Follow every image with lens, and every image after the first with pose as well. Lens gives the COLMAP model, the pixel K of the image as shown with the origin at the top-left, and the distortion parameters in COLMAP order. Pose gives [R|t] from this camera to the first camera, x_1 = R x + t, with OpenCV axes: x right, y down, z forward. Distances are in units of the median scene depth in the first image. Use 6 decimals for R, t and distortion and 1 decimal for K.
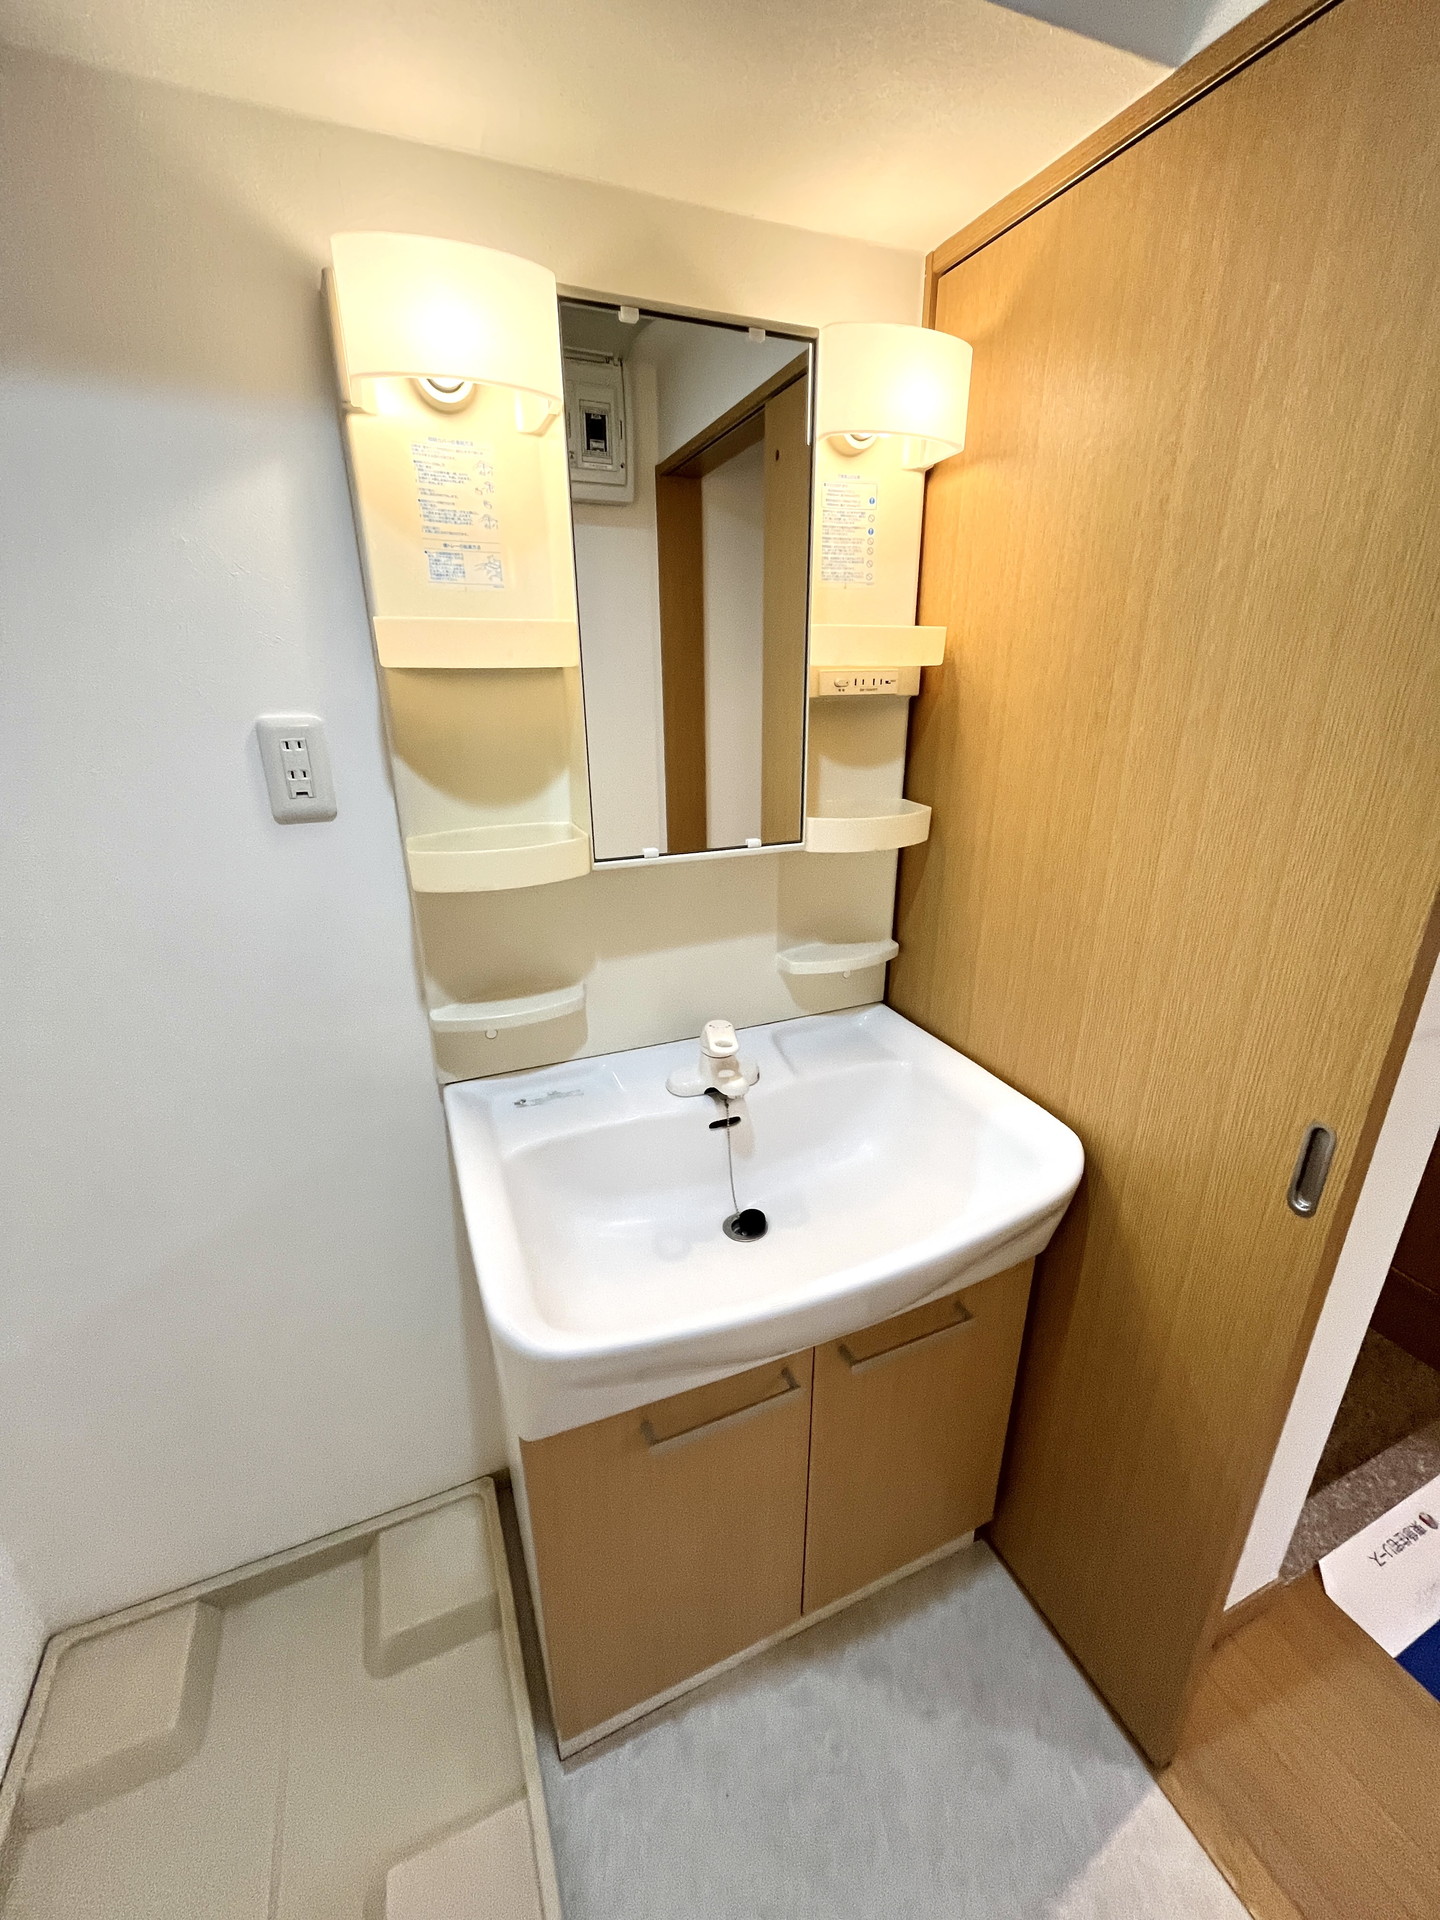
lens RADIAL K [[780.1, 0, 733.4], [0, 780.1, 961.6], [0, 0, 1]] dist [0.000598, -0.001054]
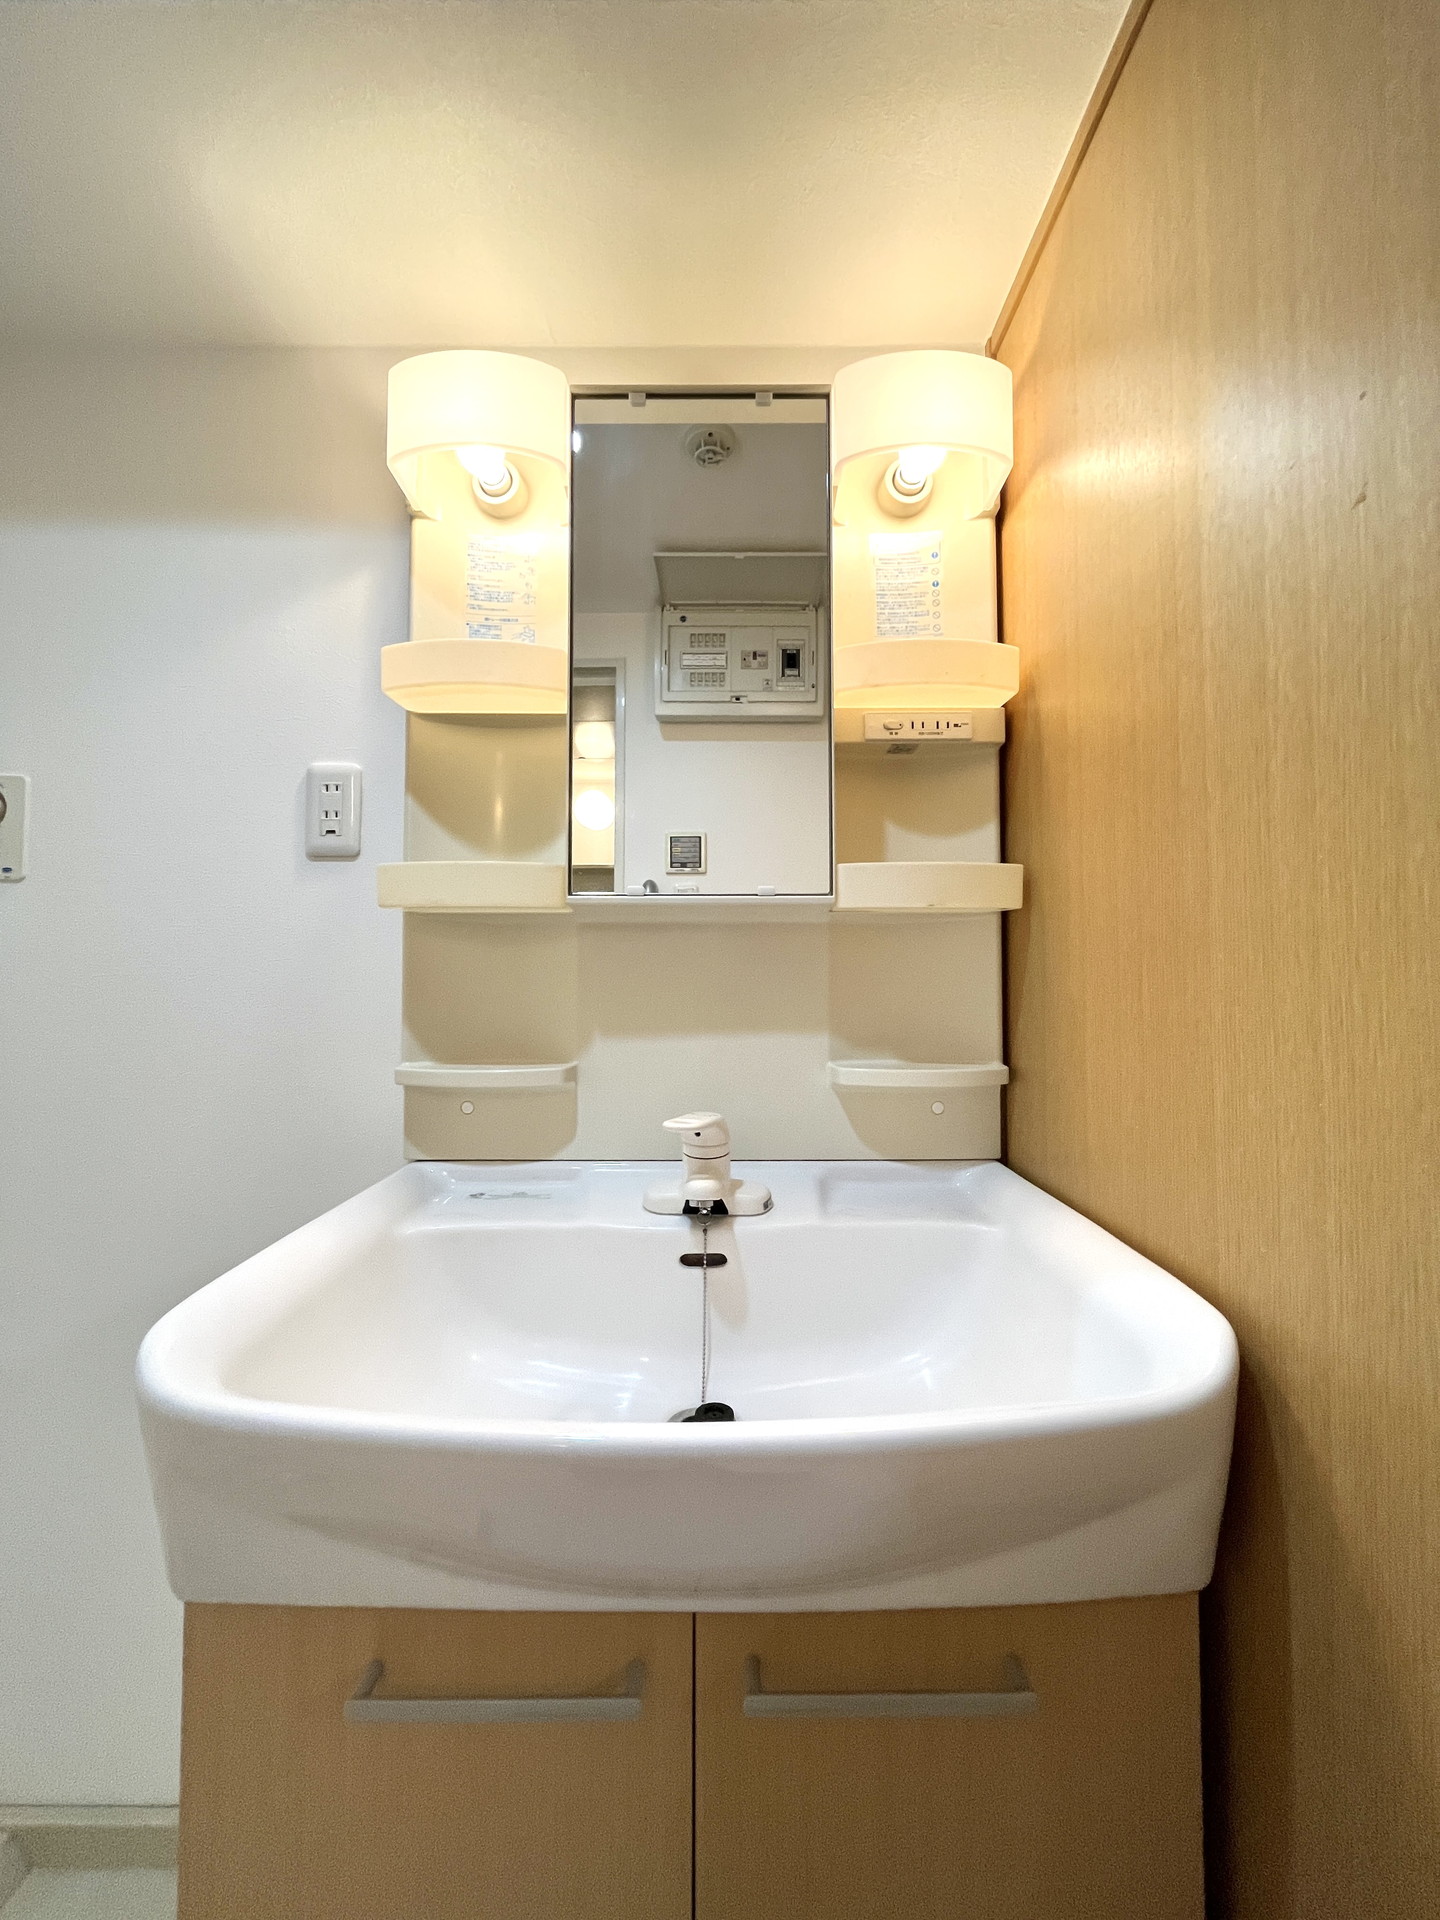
lens RADIAL K [[780.1, 0, 728.4], [0, 780.1, 955.2], [0, 0, 1]] dist [0.000598, -0.001054]
pose [[0.919397, -0.011656, -0.393158, 0.306501], [-0.138921, 0.925517, -0.352305, 0.203286], [0.367981, 0.378527, 0.849298, 0.302214]]
